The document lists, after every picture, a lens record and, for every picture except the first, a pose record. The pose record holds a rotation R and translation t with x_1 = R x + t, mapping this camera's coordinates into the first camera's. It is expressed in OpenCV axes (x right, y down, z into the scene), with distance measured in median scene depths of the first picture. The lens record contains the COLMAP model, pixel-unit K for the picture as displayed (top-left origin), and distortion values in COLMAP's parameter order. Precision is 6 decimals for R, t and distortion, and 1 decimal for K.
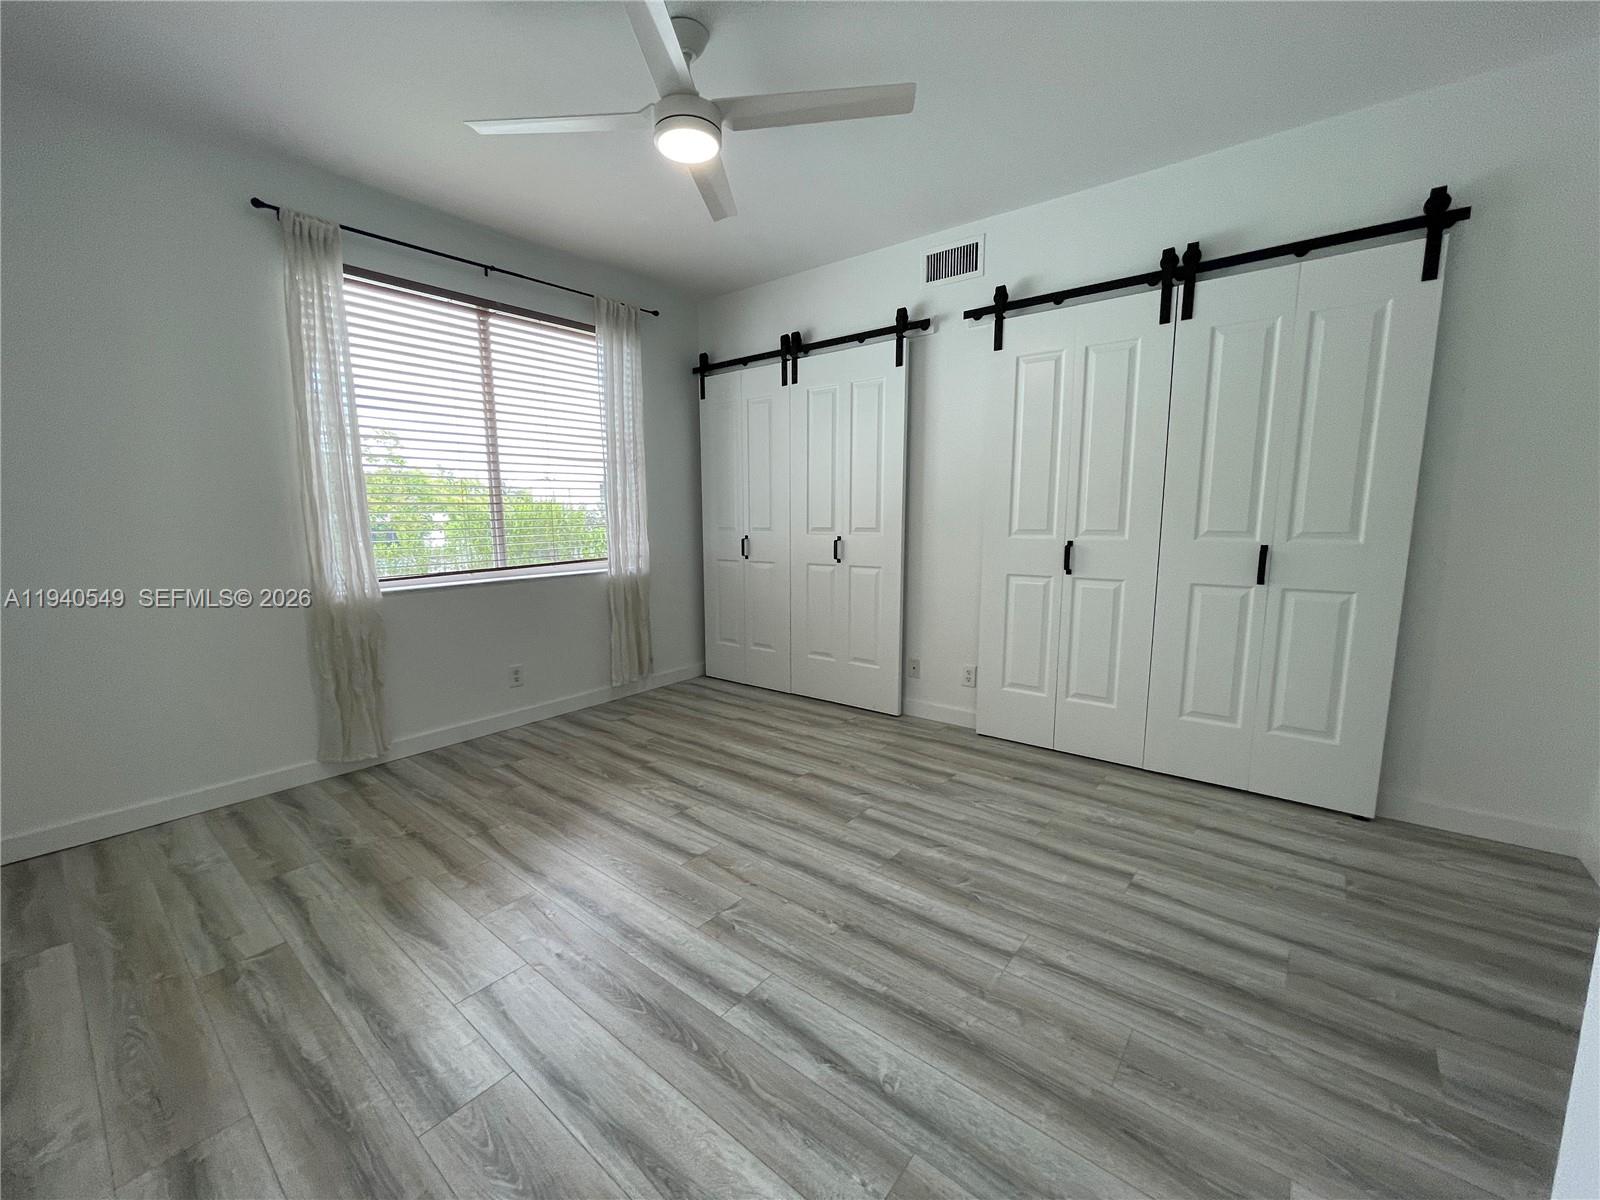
lens RADIAL K [[647.1, 0, 793.8], [0, 647.1, 606.8], [0, 0, 1]] dist [-0.001219, 0.000415]
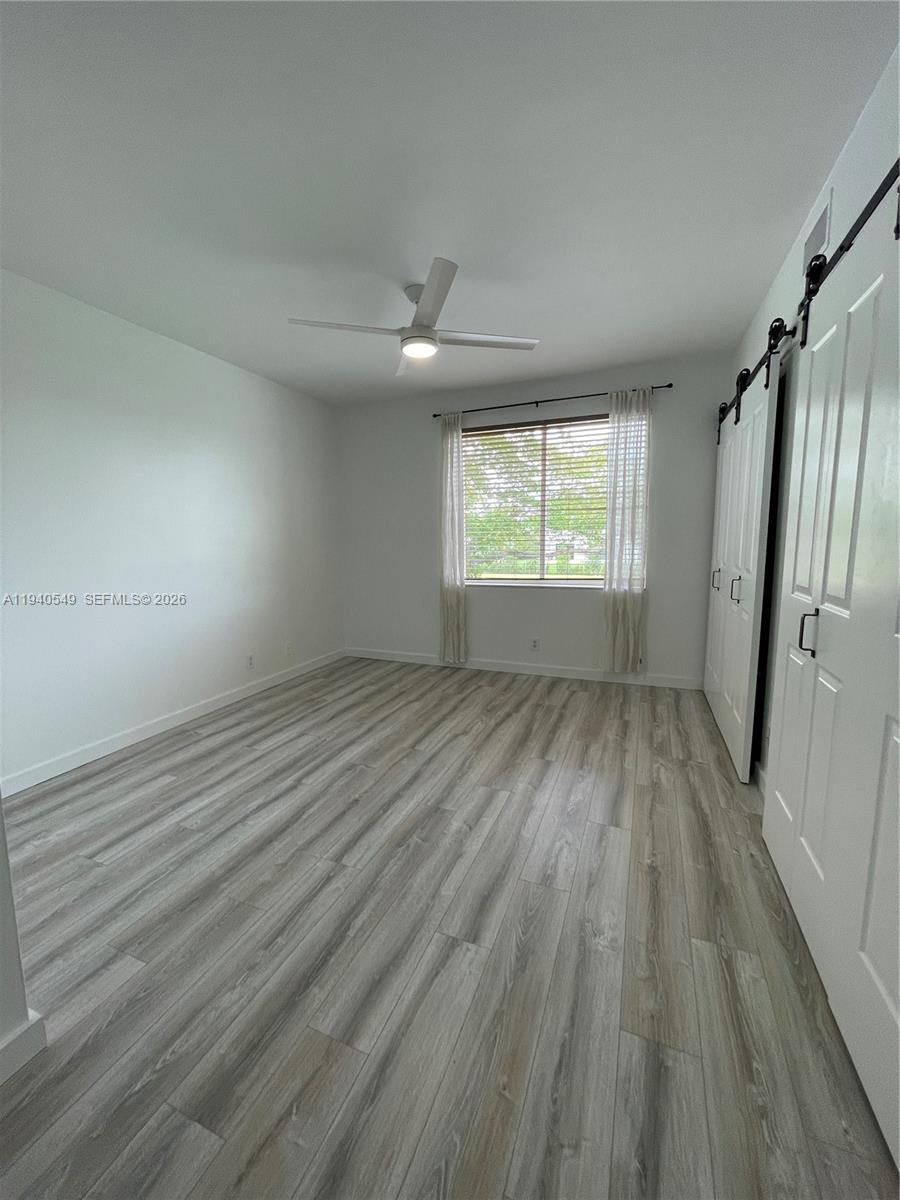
lens RADIAL K [[485.3, 0, 444.9], [0, 485.3, 595.3], [0, 0, 1]] dist [-0.001219, 0.000415]
pose [[0.286539, 0.119286, -0.950614, 0.856228], [-0.131085, 0.987769, 0.084436, -0.116696], [0.949058, 0.100417, 0.298671, 0.517100]]
